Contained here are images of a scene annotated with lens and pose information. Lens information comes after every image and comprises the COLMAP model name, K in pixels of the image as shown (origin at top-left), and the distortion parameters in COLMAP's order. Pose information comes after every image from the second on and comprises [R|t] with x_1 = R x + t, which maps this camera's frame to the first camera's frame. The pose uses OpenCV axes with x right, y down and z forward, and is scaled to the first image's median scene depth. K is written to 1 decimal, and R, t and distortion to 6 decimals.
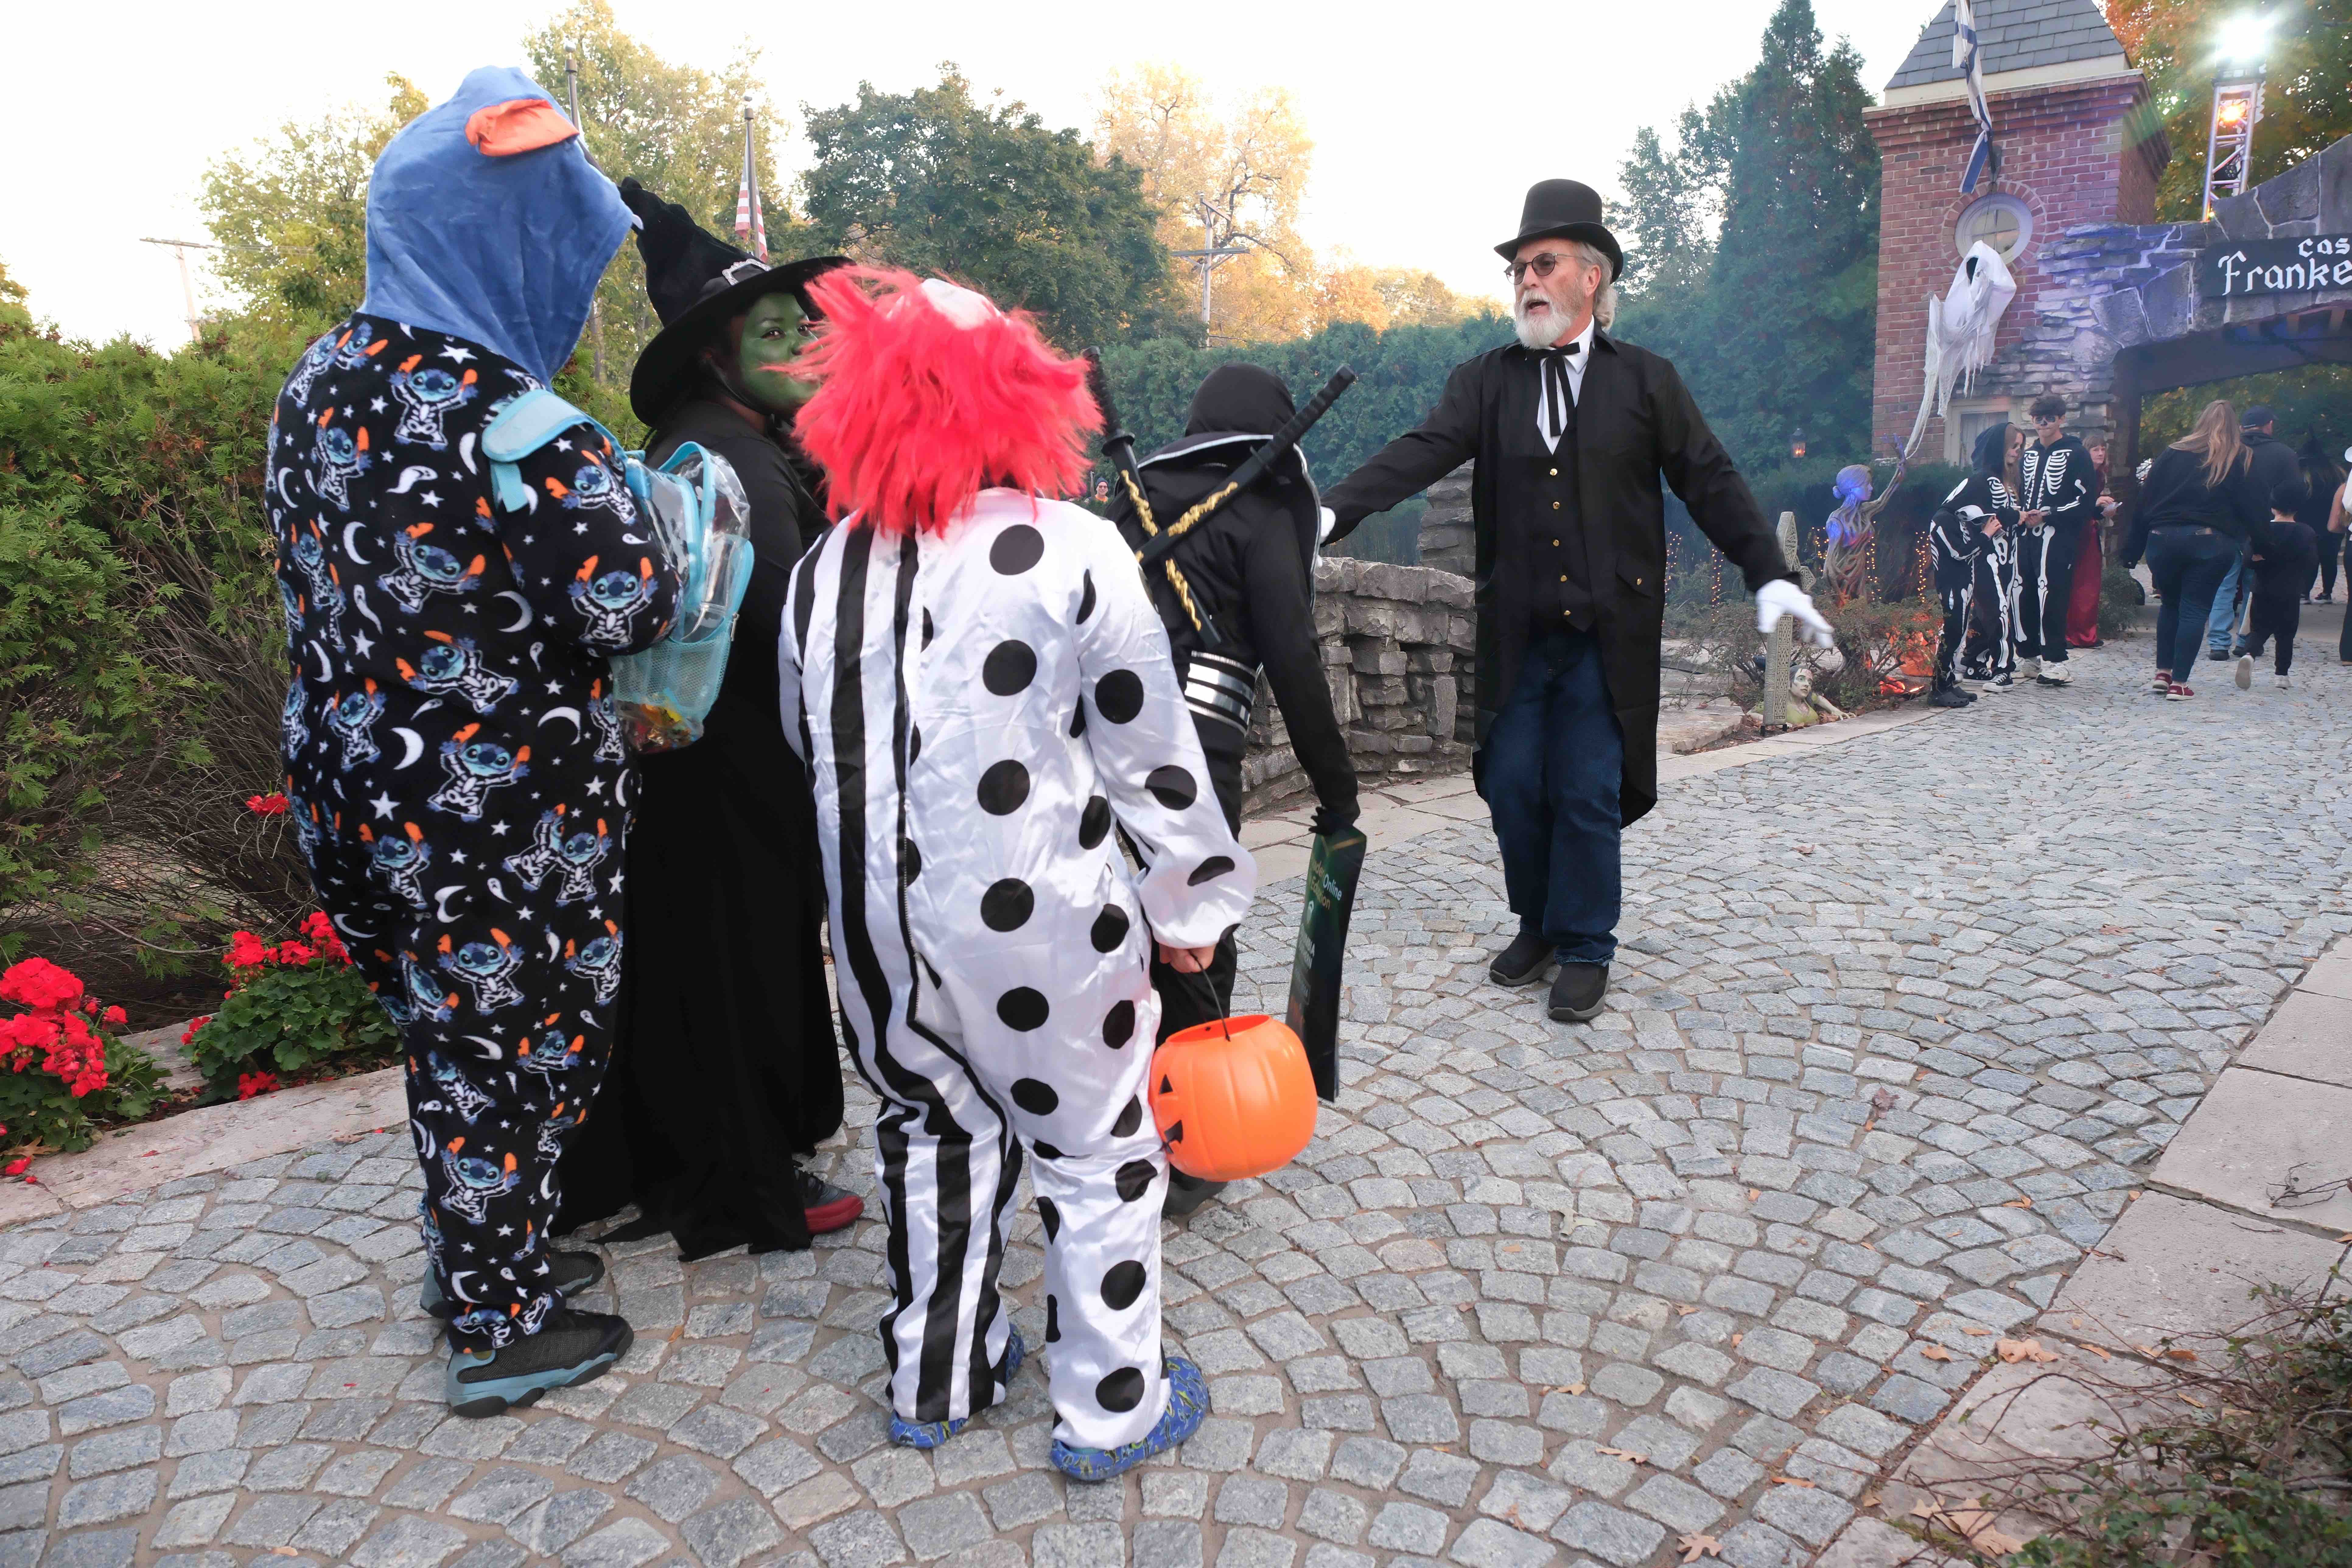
lens RADIAL K [[1602.3, 0, 1179.6], [0, 1602.3, 780.0], [0, 0, 1]] dist [-0.012276, -0.008141]
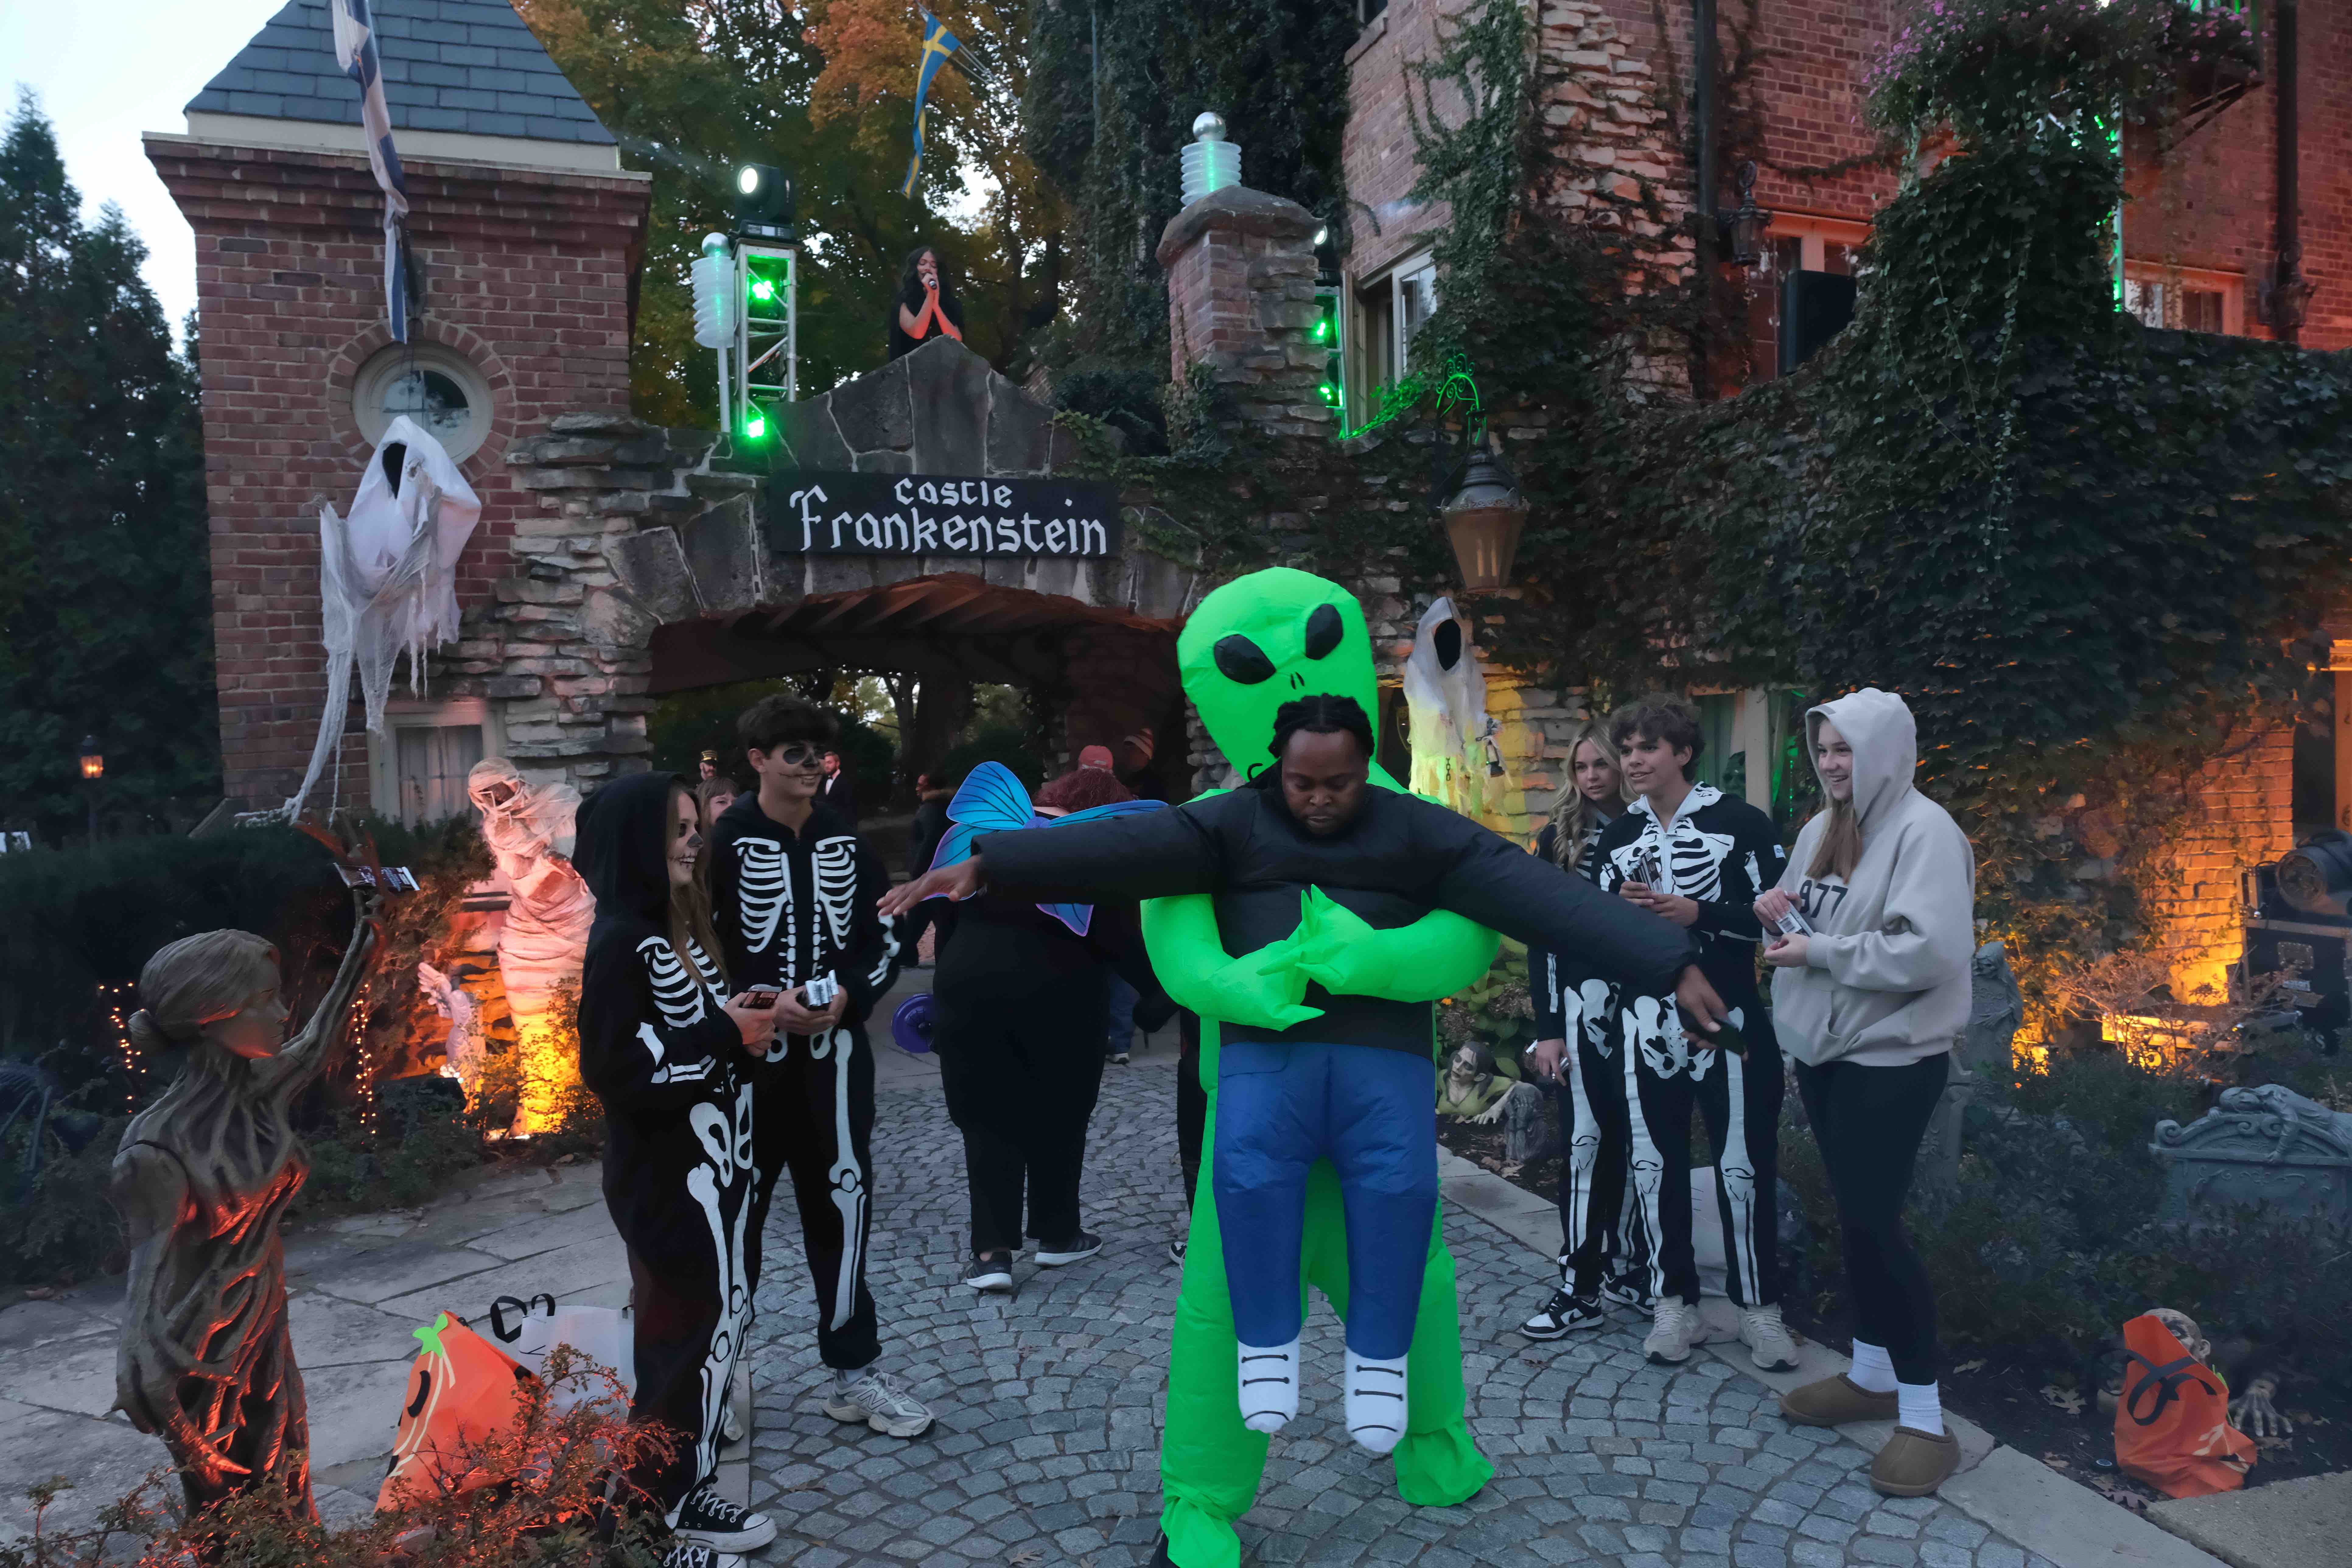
lens RADIAL K [[1602.3, 0, 1192.5], [0, 1602.3, 804.8], [0, 0, 1]] dist [-0.012276, -0.008141]
pose [[0.573746, -0.021152, 0.818760, 0.212964], [0.160701, 0.983142, -0.087213, -0.120128], [-0.803113, 0.181614, 0.567473, 0.509811]]
